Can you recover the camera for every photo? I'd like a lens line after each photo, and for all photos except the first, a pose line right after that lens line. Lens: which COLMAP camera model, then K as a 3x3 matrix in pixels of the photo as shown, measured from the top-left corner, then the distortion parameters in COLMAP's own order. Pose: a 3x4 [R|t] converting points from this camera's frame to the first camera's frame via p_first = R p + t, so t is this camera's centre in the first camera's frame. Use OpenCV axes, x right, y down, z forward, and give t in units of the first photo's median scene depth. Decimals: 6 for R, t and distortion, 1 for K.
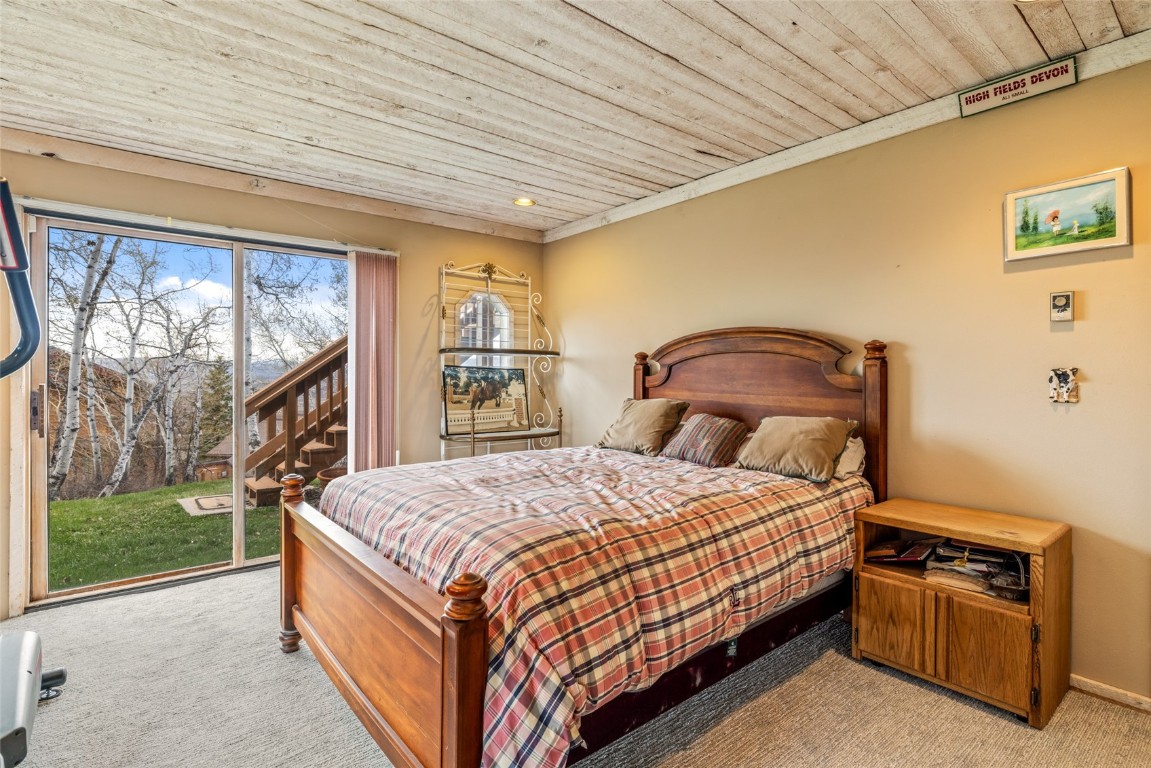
lens RADIAL K [[591.1, 0, 572.1], [0, 591.1, 379.5], [0, 0, 1]] dist [0.001059, 0.000422]
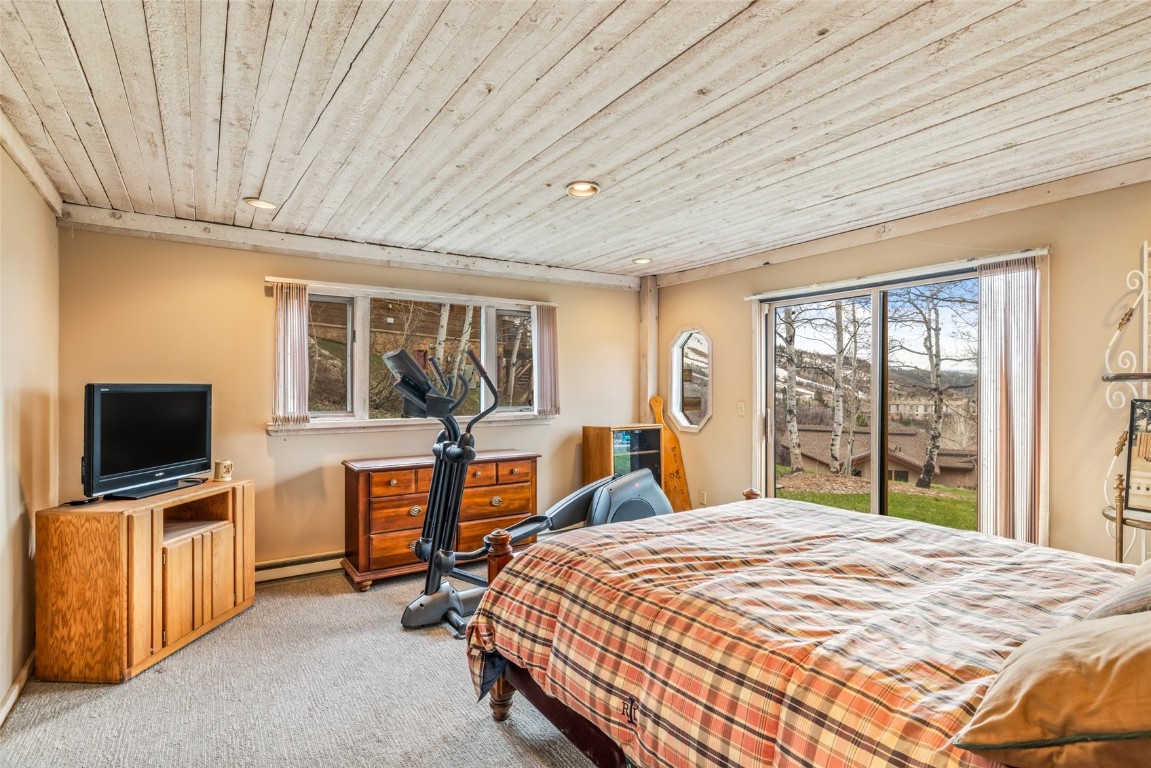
lens RADIAL K [[591.1, 0, 573.8], [0, 591.1, 386.1], [0, 0, 1]] dist [0.001059, 0.000422]
pose [[-0.142436, 0.001345, -0.989803, 0.733496], [-0.004156, 0.999989, 0.001957, -0.051198], [0.989795, 0.004392, -0.142429, 0.695144]]
